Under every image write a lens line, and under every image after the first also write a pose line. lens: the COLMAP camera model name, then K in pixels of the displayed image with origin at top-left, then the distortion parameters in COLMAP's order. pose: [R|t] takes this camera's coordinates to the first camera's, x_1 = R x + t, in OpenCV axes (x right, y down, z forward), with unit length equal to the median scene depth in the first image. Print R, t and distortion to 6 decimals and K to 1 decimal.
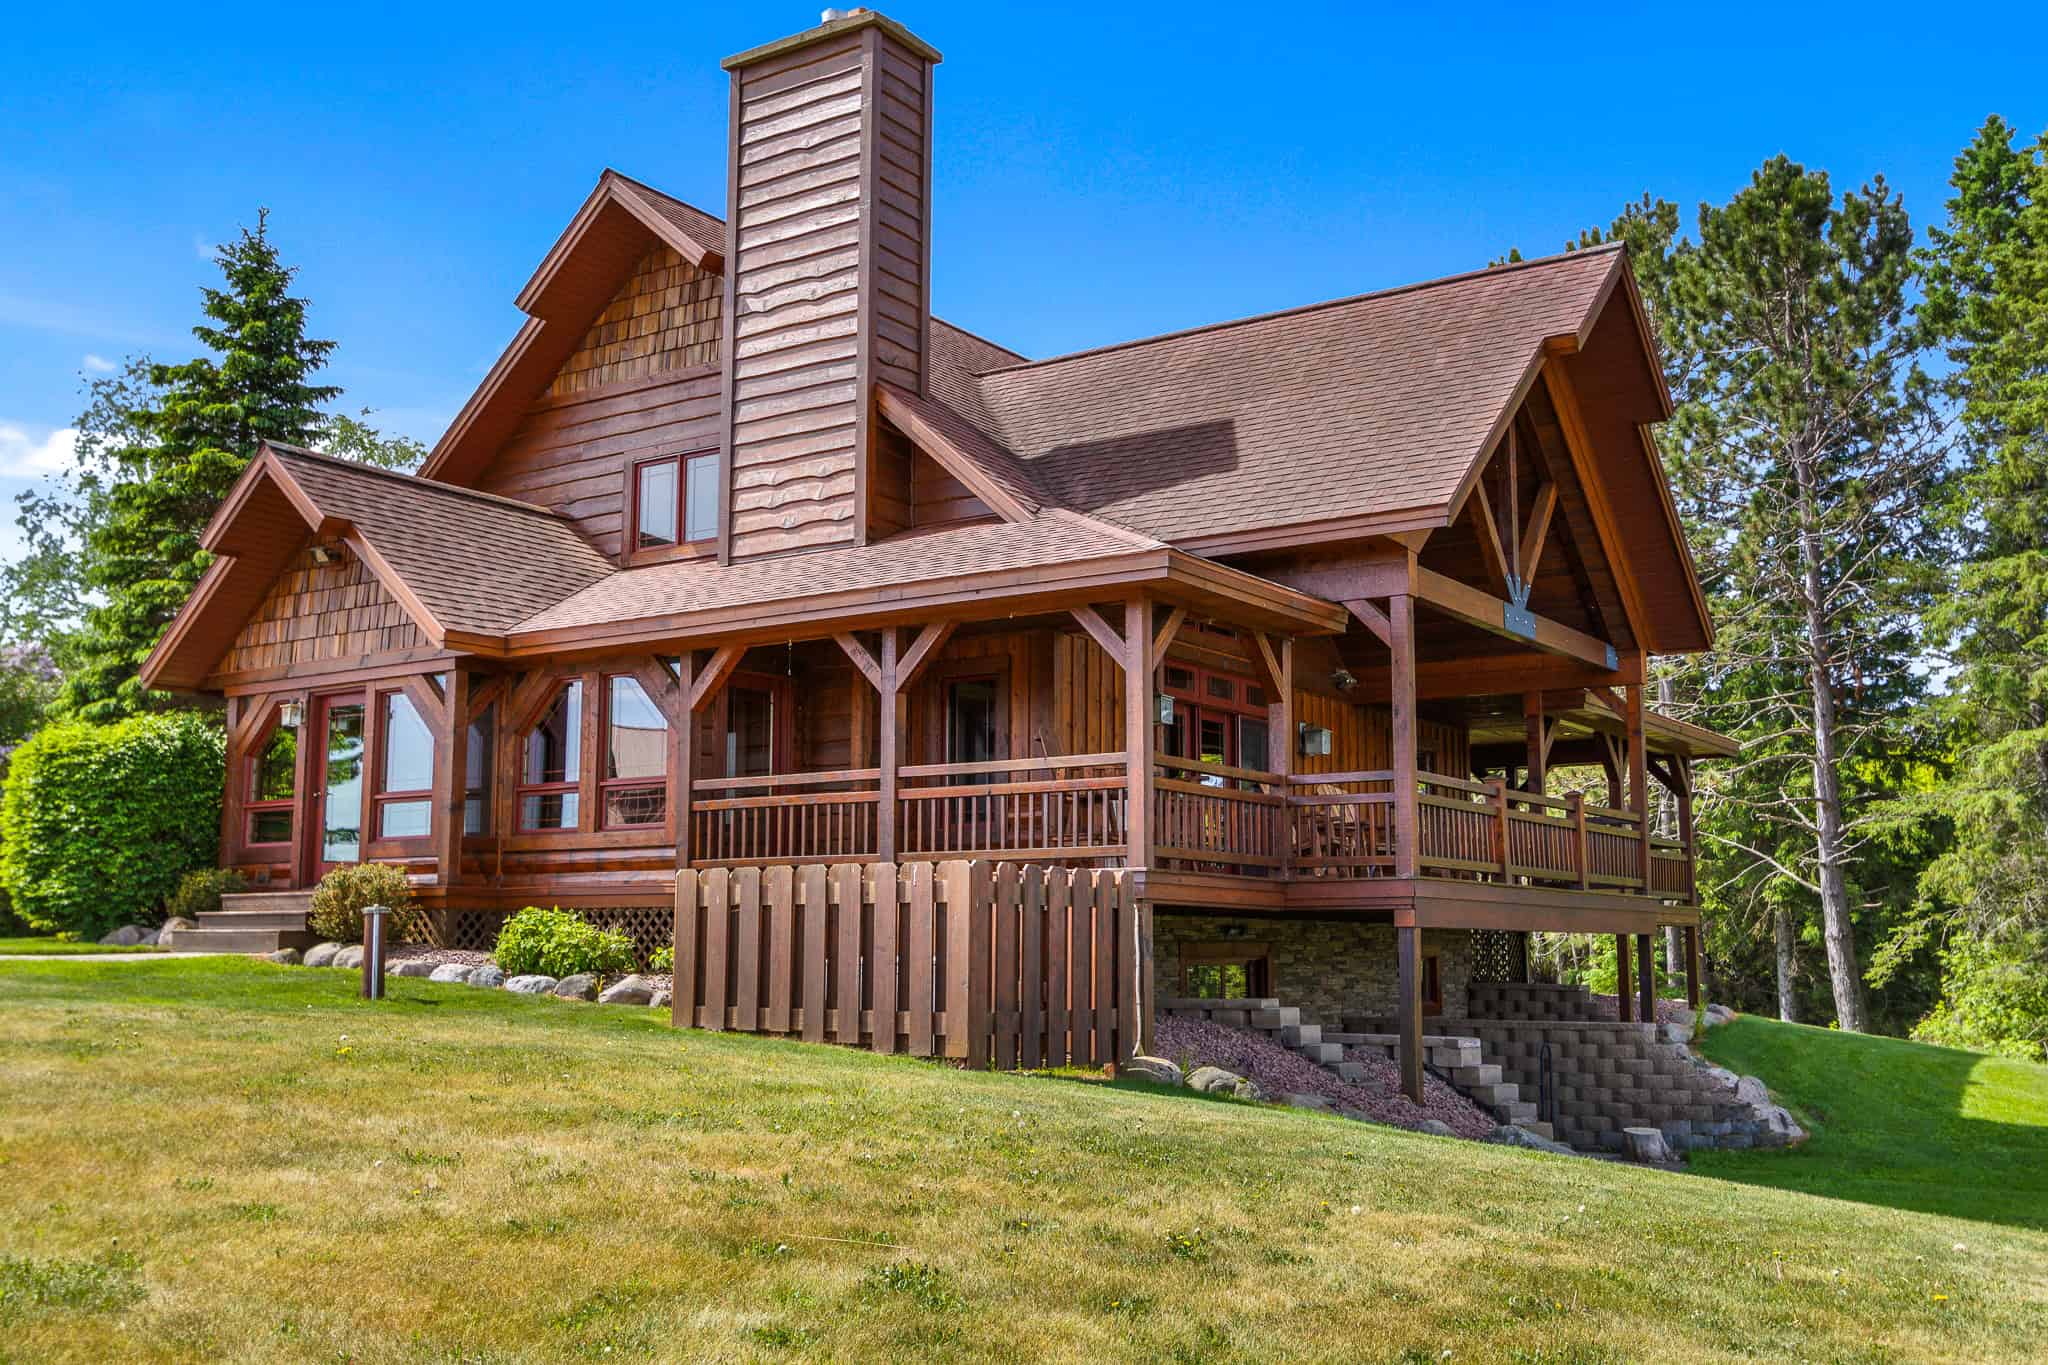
lens RADIAL K [[1905.7, 0, 1024.0], [0, 1905.7, 682.5], [0, 0, 1]] dist [0.001439, -0.010562]
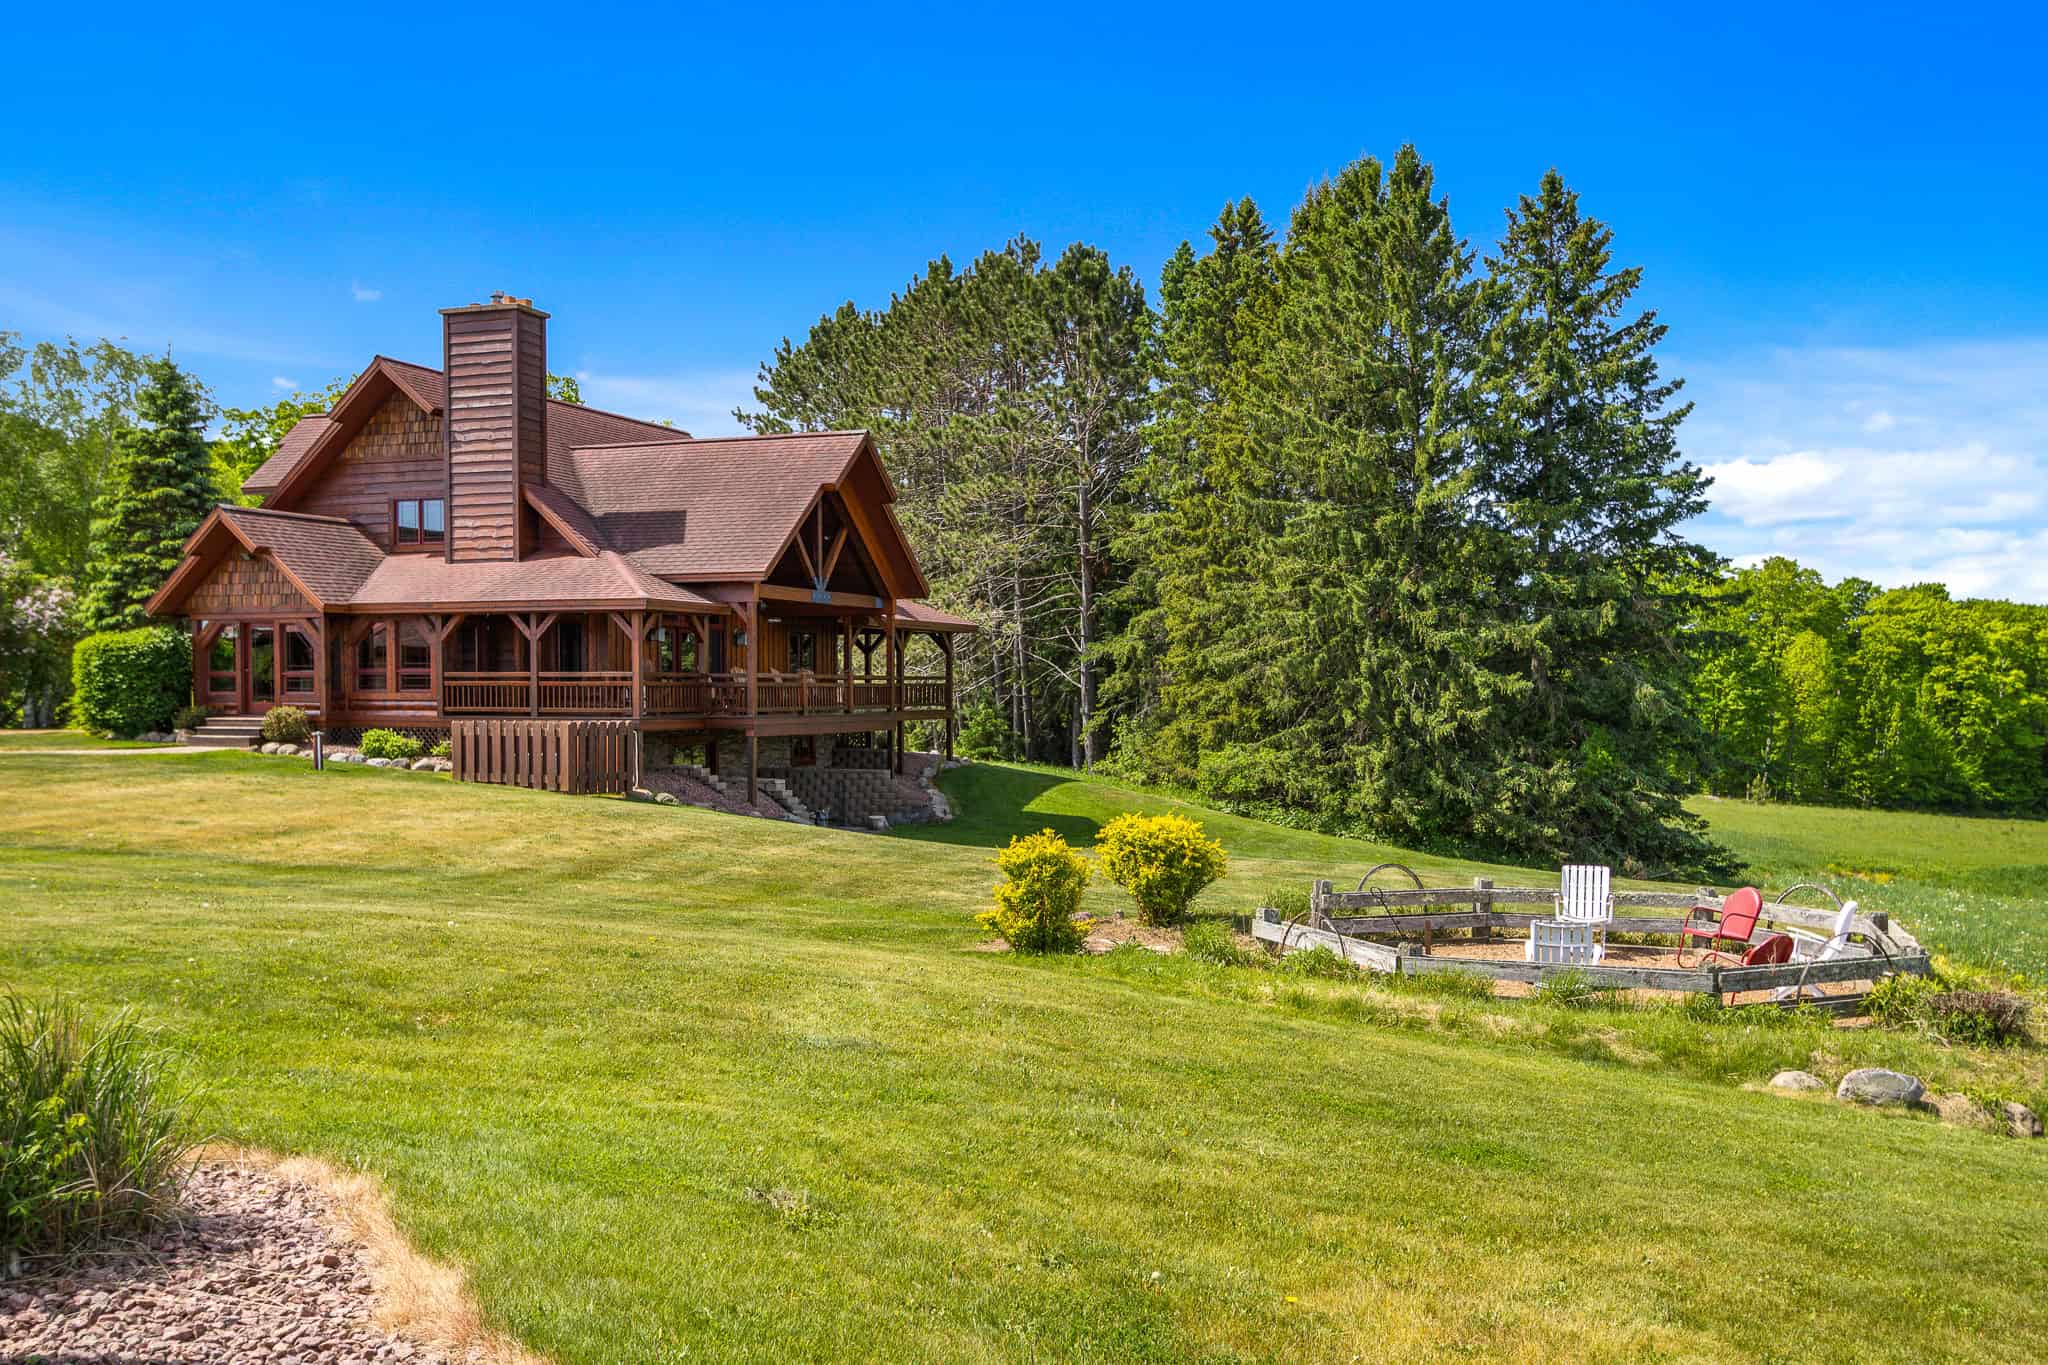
lens RADIAL K [[1682.3, 0, 1029.8], [0, 1682.3, 761.9], [0, 0, 1]] dist [-0.000969, -0.004171]
pose [[0.973053, -0.008293, 0.230431, 0.042344], [-0.034056, 0.983224, 0.179194, -0.217851], [-0.228052, -0.182213, 0.956447, -1.058034]]
